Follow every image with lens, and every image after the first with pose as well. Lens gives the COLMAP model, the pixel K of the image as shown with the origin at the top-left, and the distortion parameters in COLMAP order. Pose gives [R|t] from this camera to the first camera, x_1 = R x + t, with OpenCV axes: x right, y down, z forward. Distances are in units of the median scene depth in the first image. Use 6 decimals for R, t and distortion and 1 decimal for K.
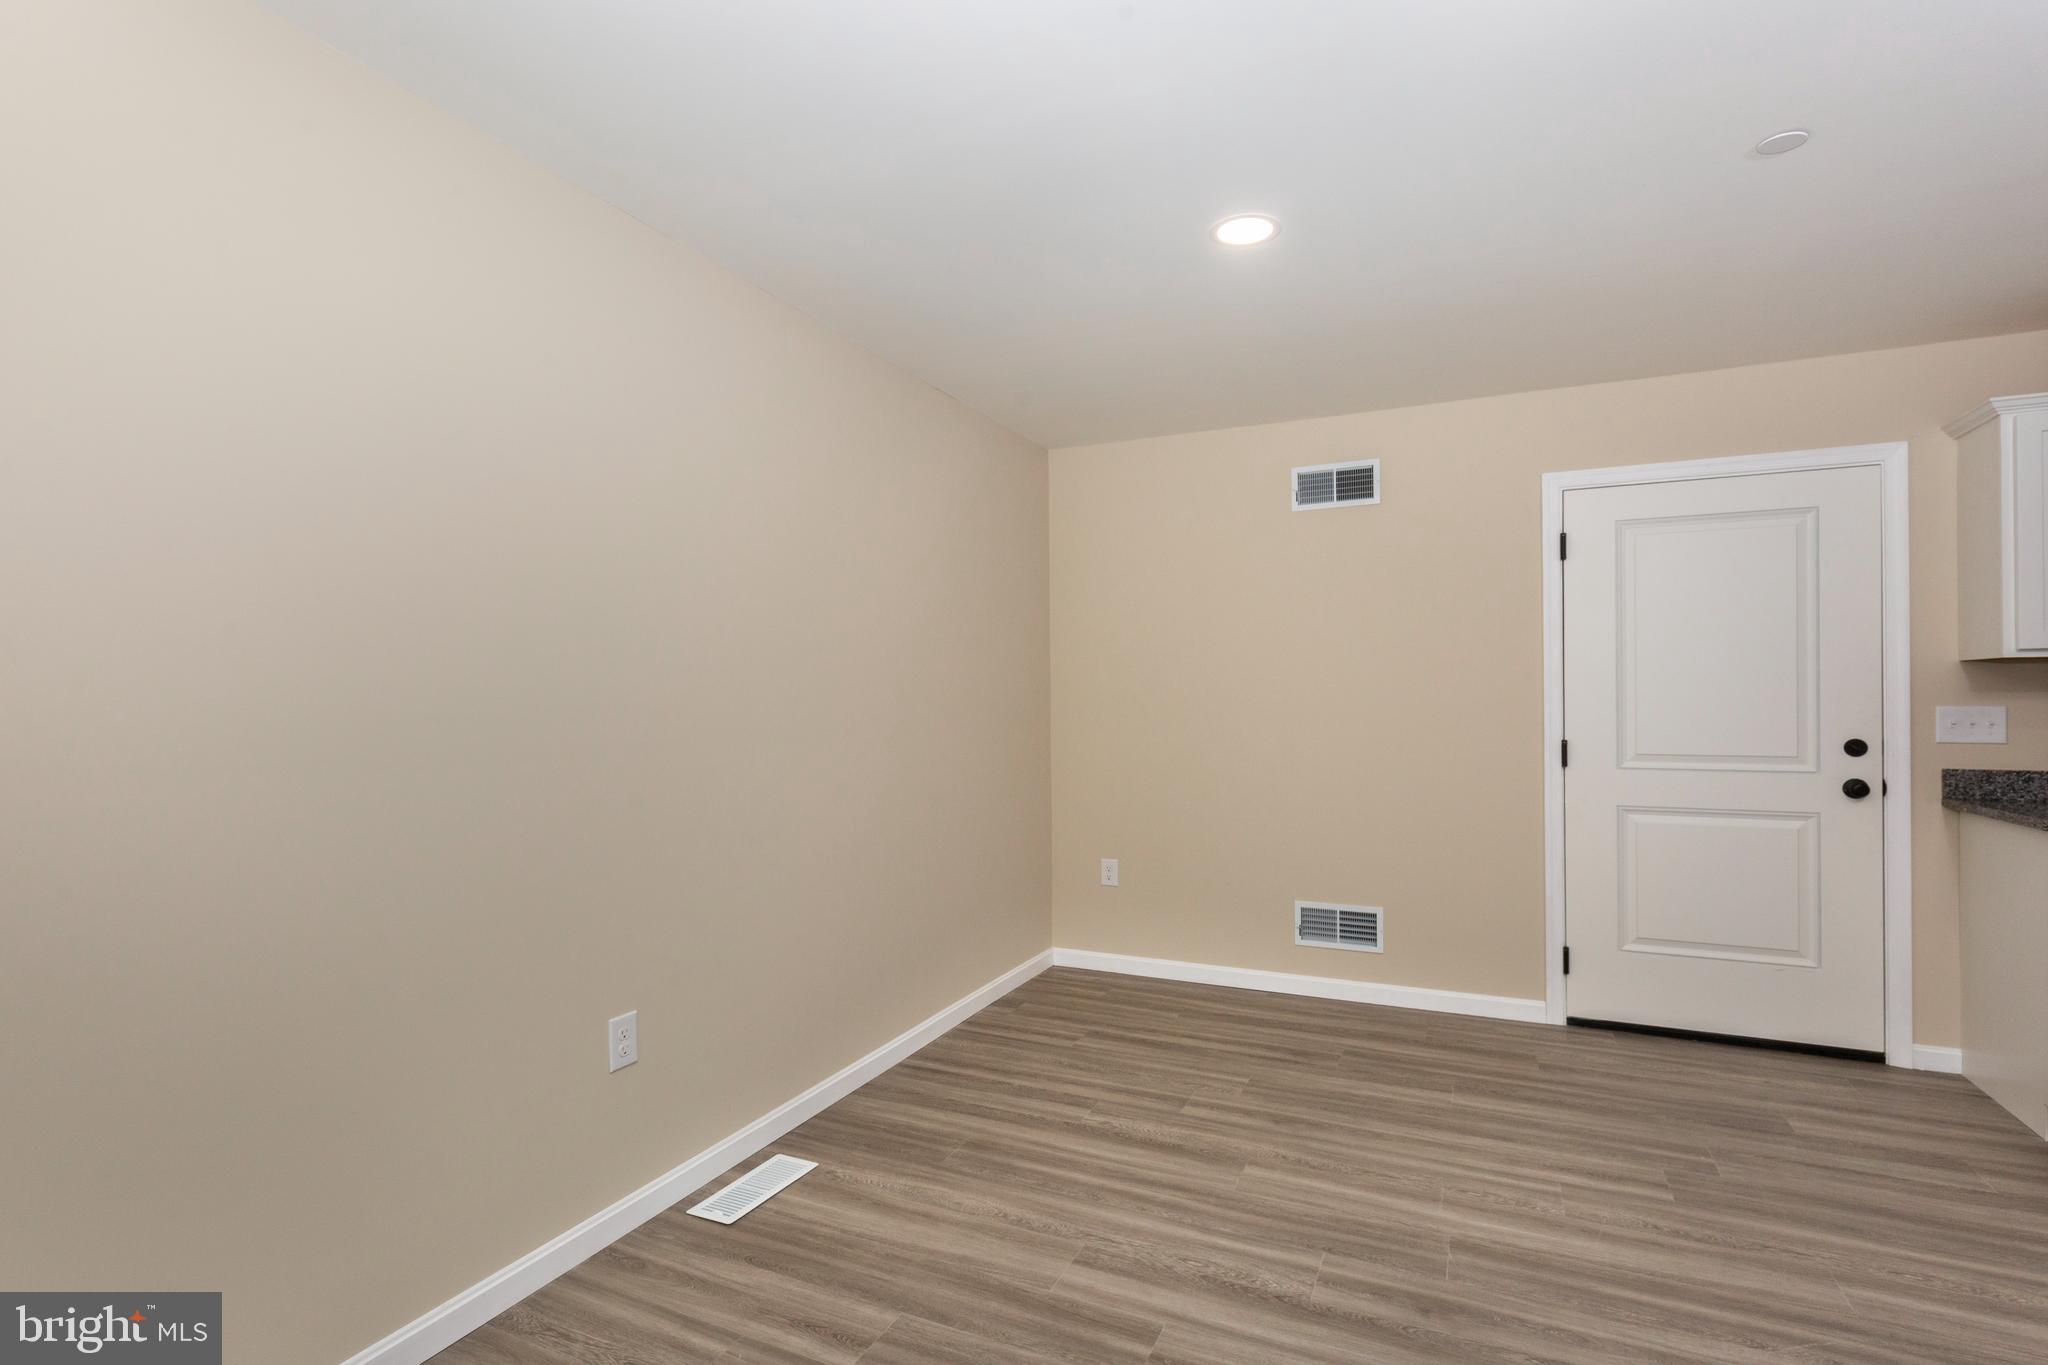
lens RADIAL K [[952.7, 0, 1018.9], [0, 952.7, 695.6], [0, 0, 1]] dist [0.004470, 0.000279]
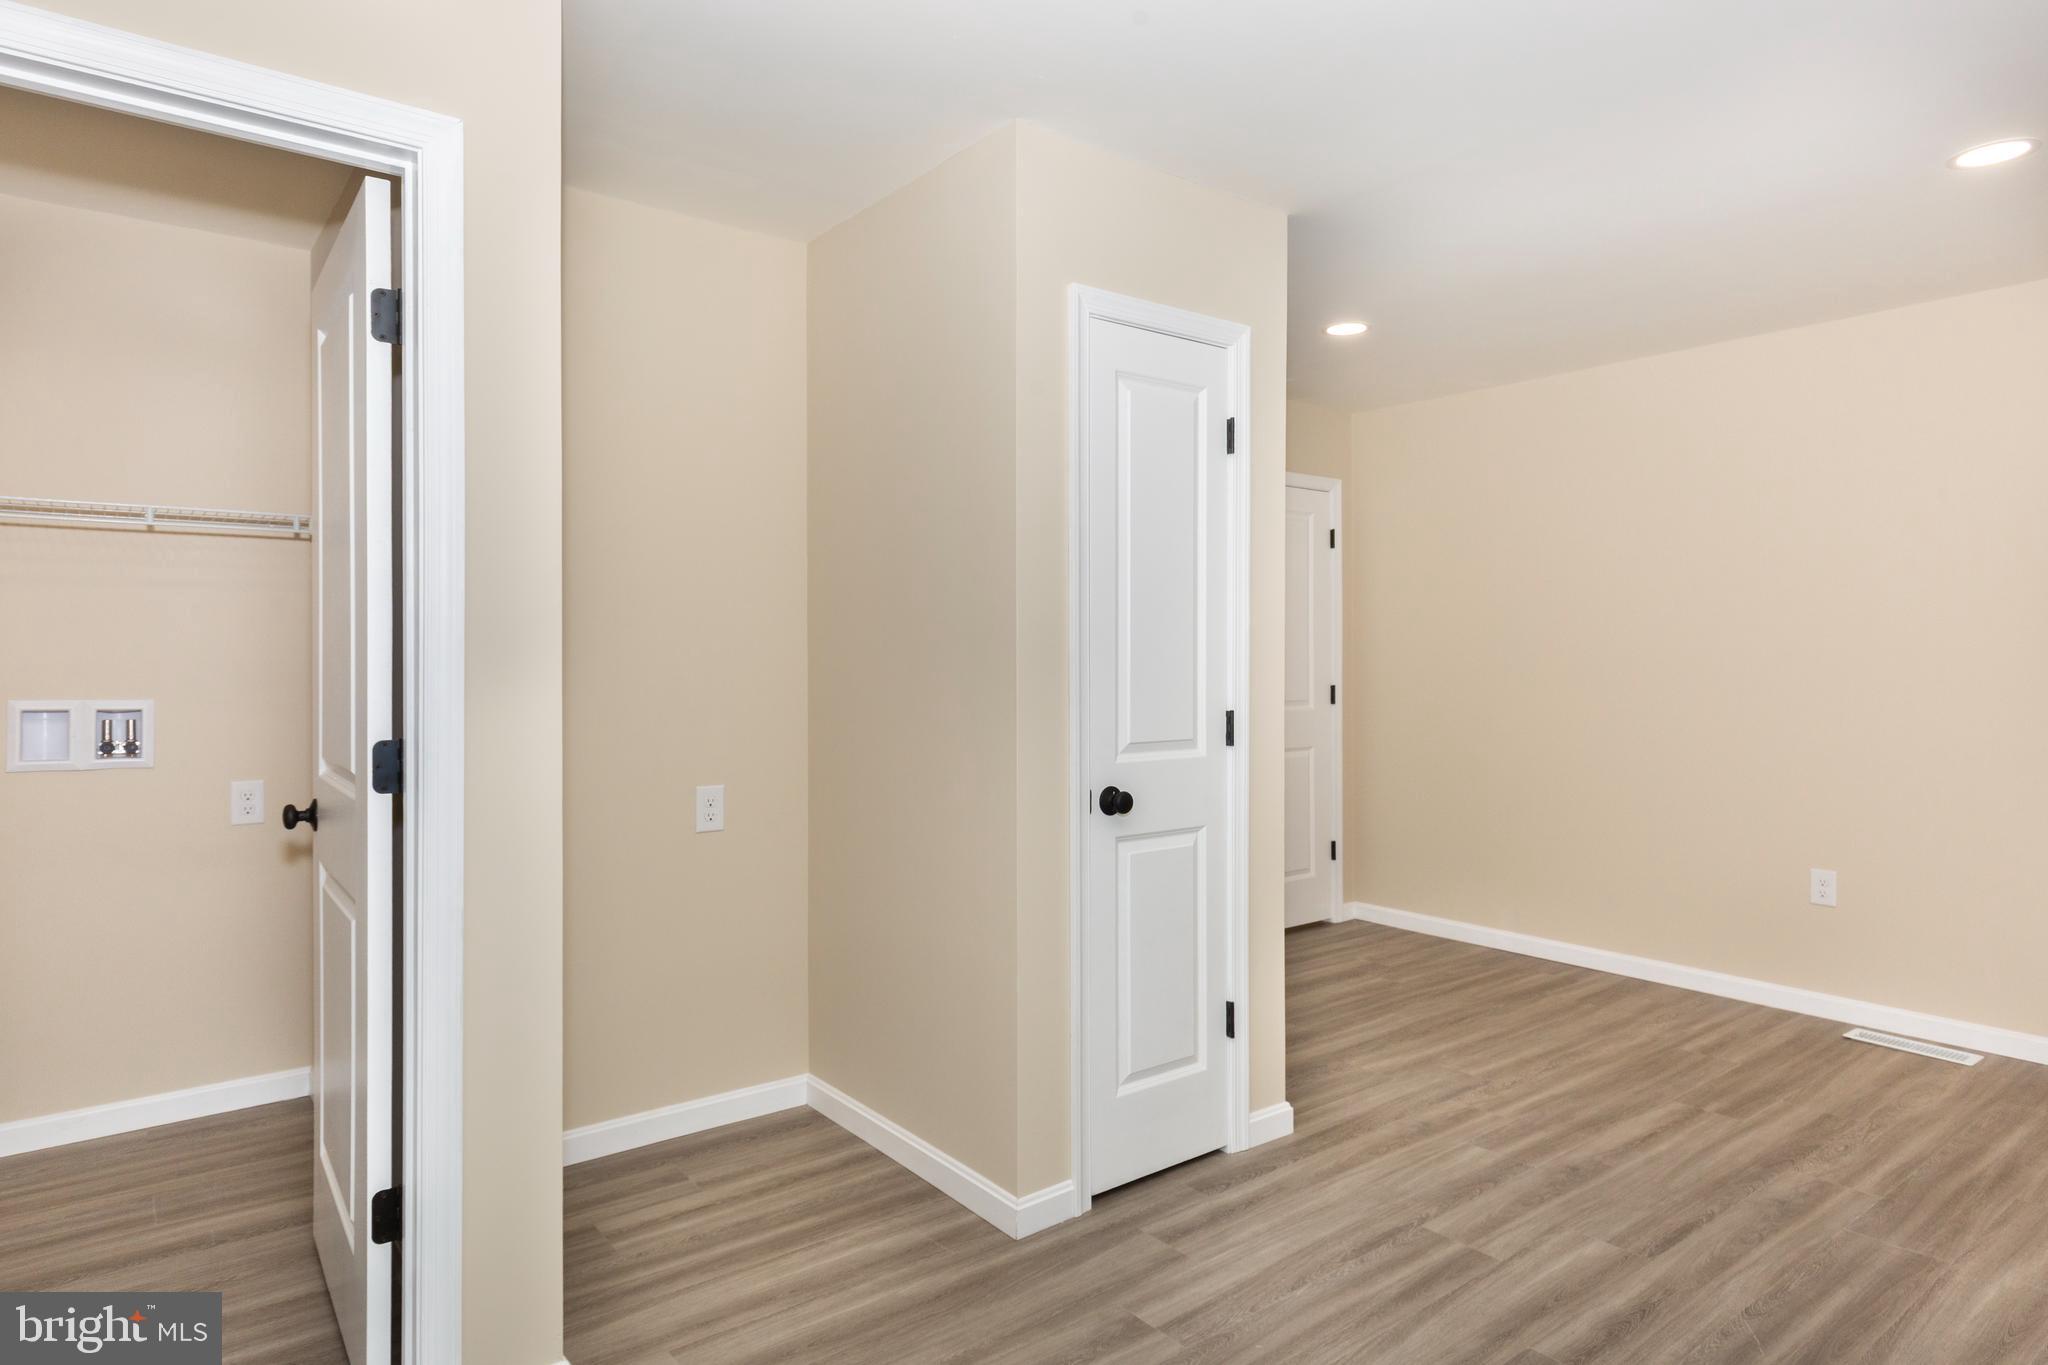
lens RADIAL K [[1165.6, 0, 994.3], [0, 1165.6, 660.4], [0, 0, 1]] dist [0.005784, 0.000202]
pose [[-0.460068, 0.007324, -0.887854, 1.411327], [0.001939, 0.999972, 0.007244, -0.003481], [0.887882, 0.001611, -0.460069, 0.552116]]
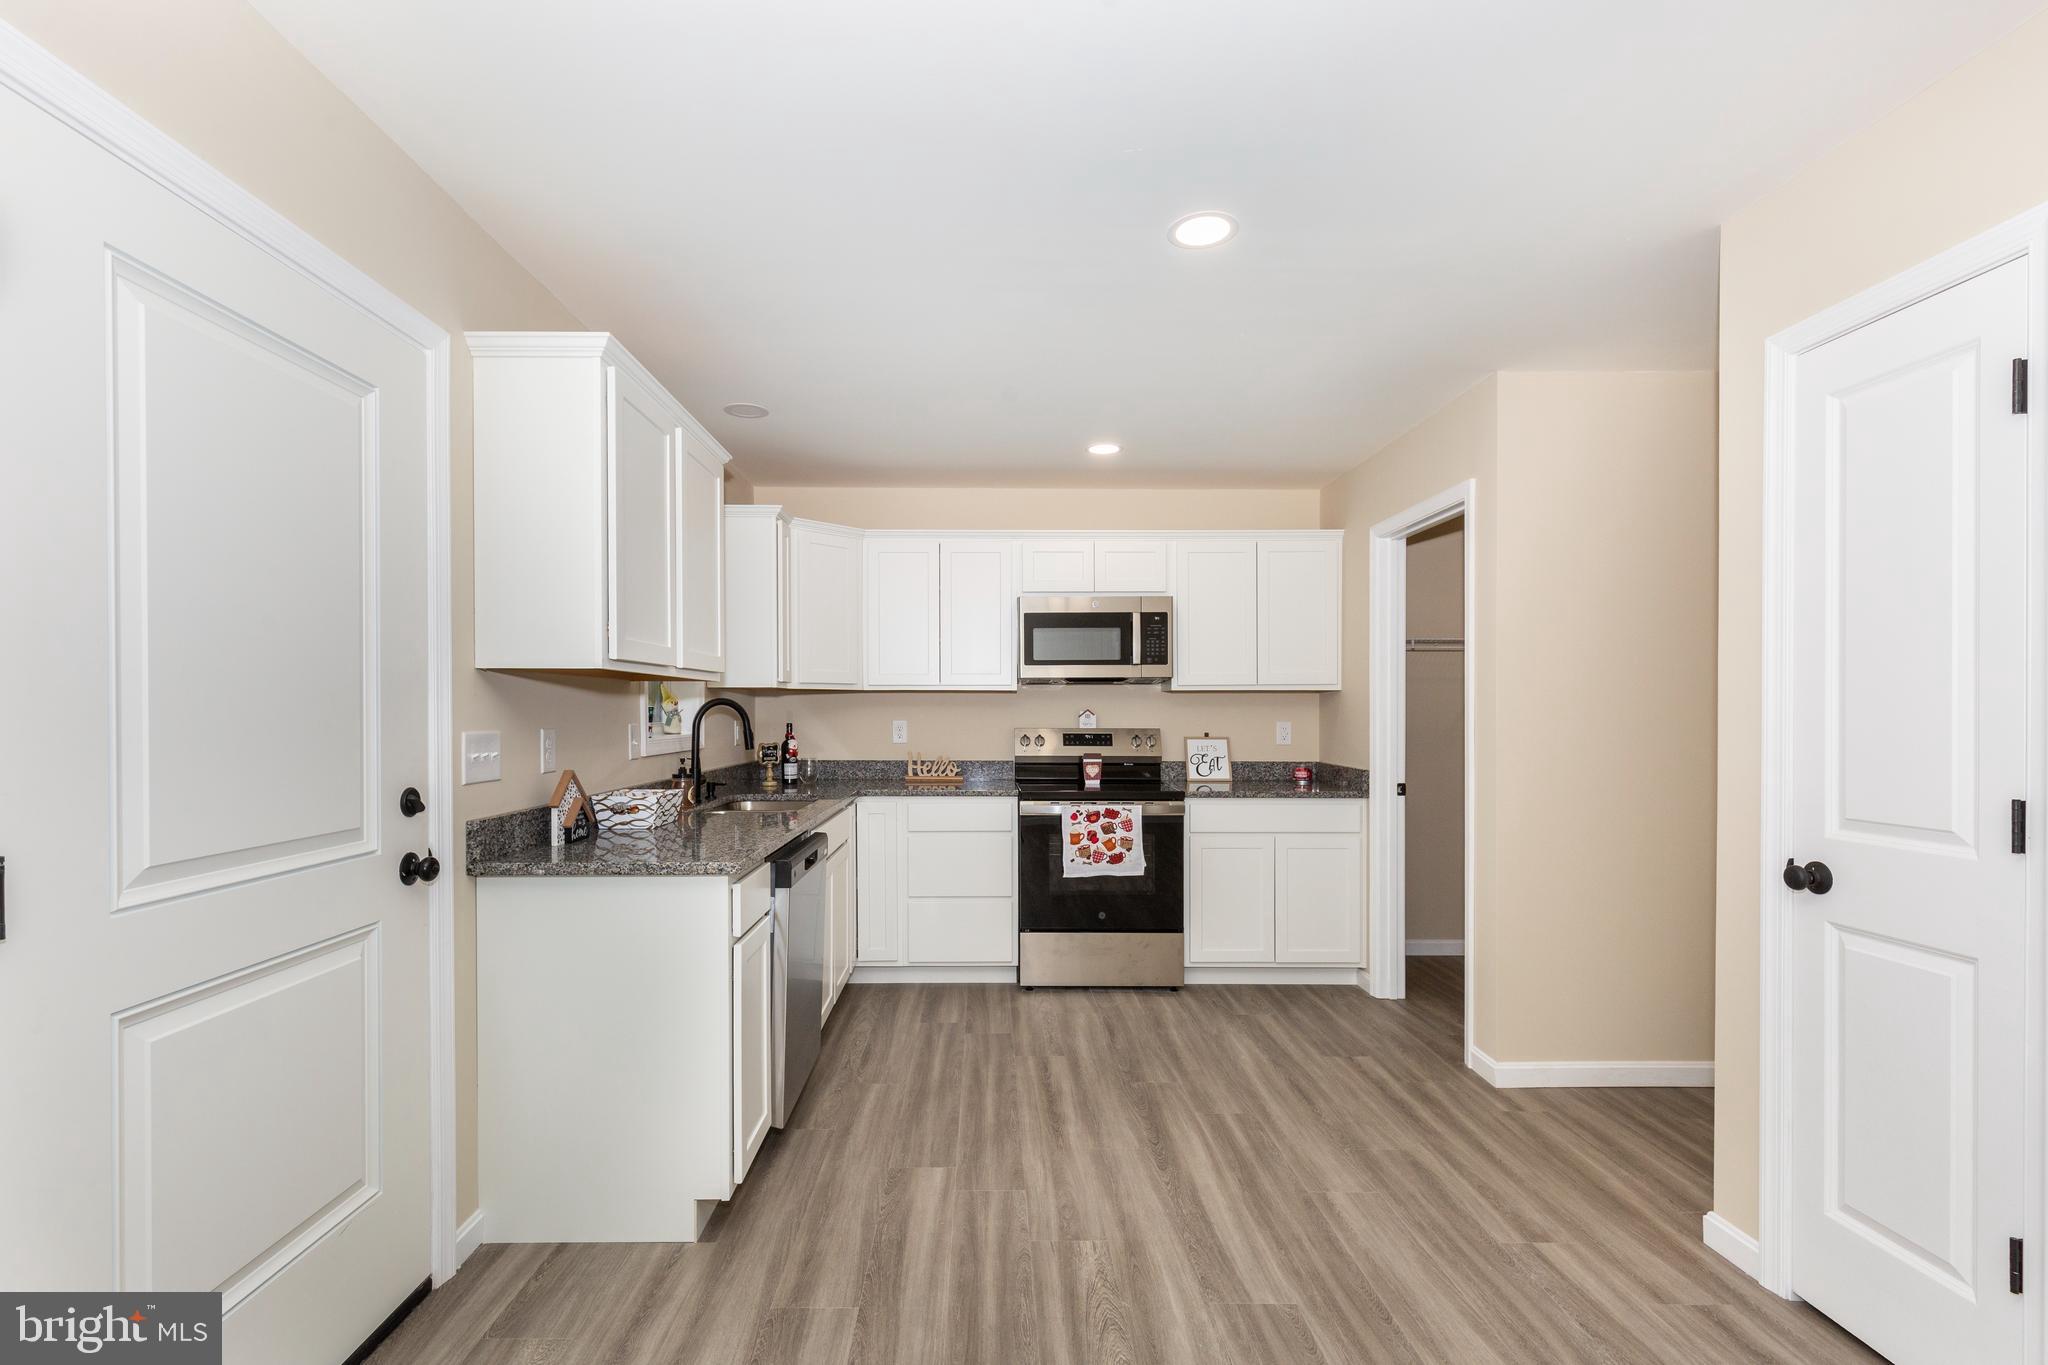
lens RADIAL K [[935.6, 0, 982.4], [0, 935.6, 712.4], [0, 0, 1]] dist [0.002097, -0.000862]
pose [[-0.430086, 0.000662, 0.902788, 0.197709], [-0.000722, 0.999999, -0.001077, -0.002312], [-0.902788, -0.001115, -0.430085, 1.037631]]
